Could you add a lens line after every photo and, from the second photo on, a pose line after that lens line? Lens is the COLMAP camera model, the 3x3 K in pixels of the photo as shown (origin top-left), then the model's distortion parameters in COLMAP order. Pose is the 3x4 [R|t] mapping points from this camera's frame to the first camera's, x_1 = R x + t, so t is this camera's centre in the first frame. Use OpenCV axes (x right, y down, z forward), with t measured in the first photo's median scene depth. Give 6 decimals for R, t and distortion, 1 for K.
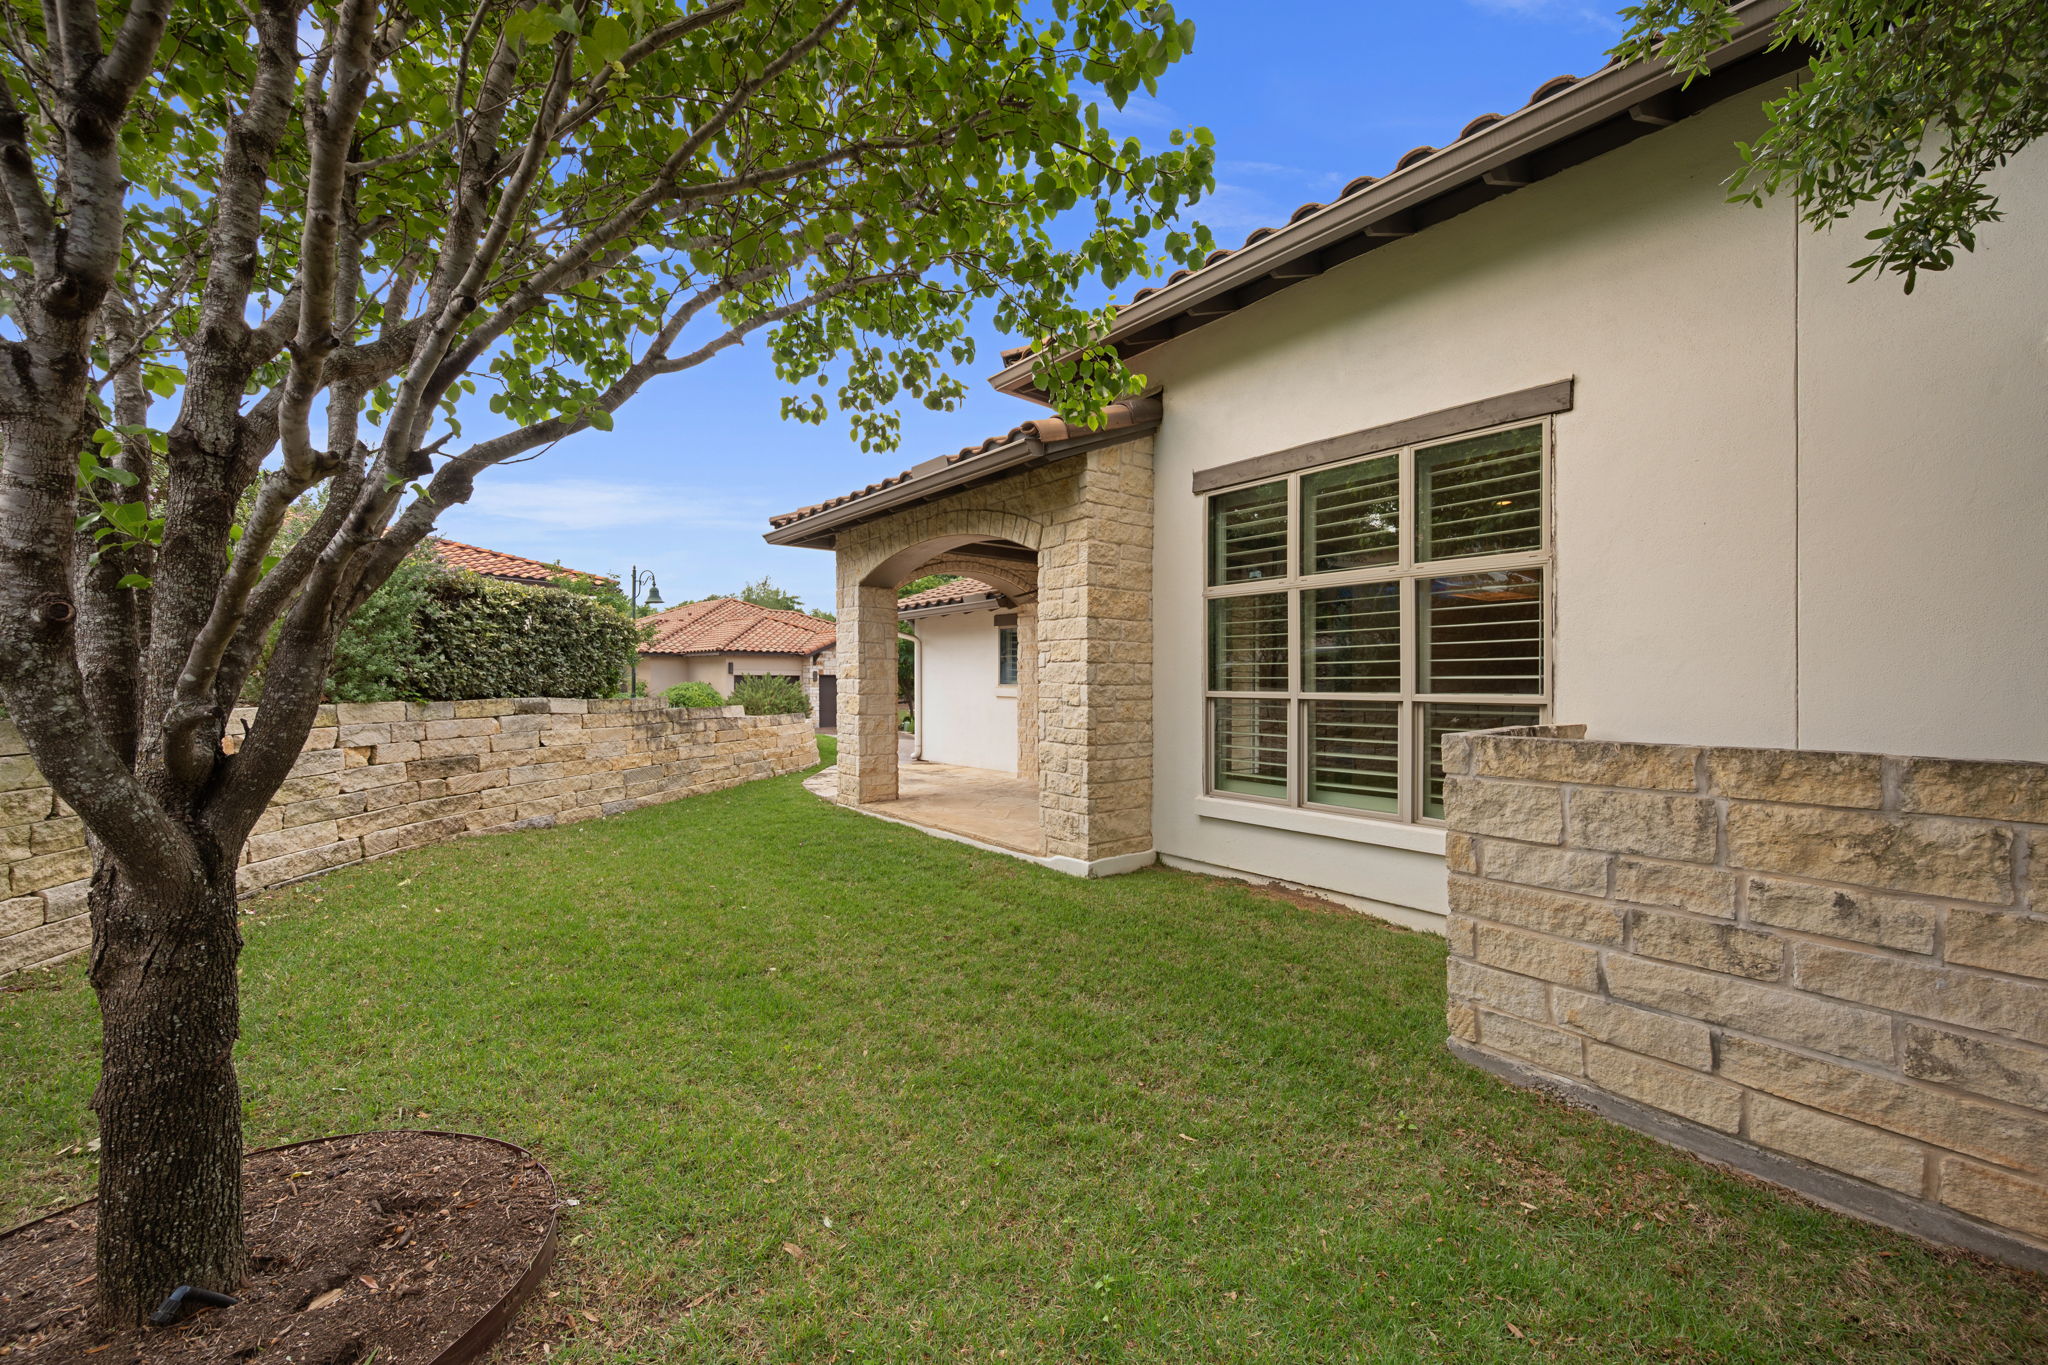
lens RADIAL K [[799.3, 0, 1022.3], [0, 799.3, 680.9], [0, 0, 1]] dist [-0.001957, -0.000175]
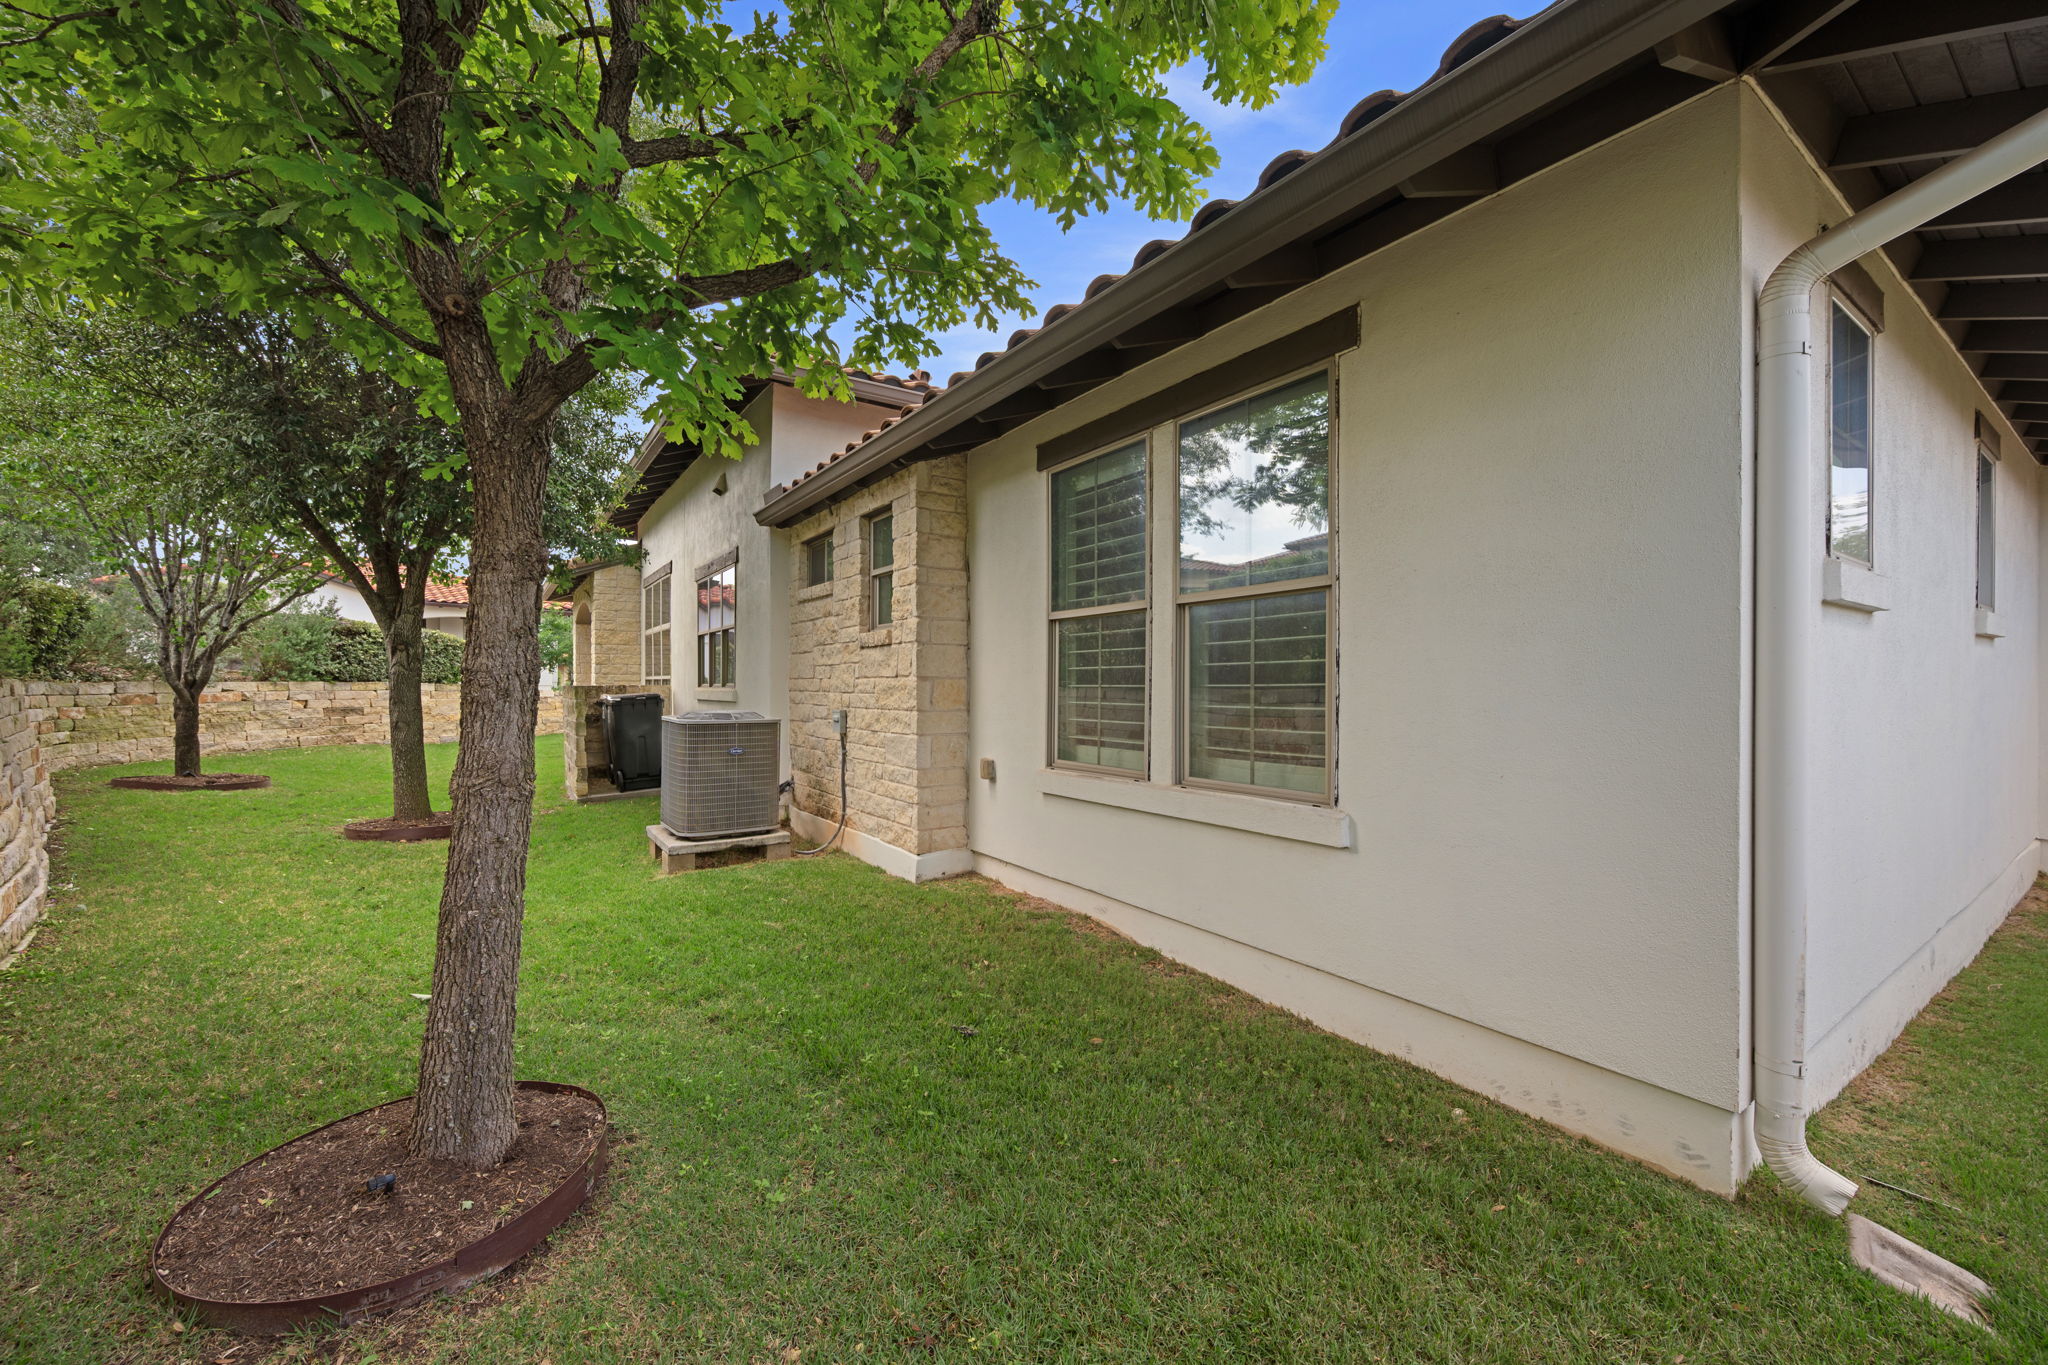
lens RADIAL K [[799.3, 0, 1022.3], [0, 799.3, 680.9], [0, 0, 1]] dist [-0.001957, -0.000175]
pose [[0.996048, 0.000038, -0.088812, 1.487574], [-0.000548, 0.999984, -0.005715, 0.037473], [0.088810, 0.005741, 0.996032, -1.145552]]
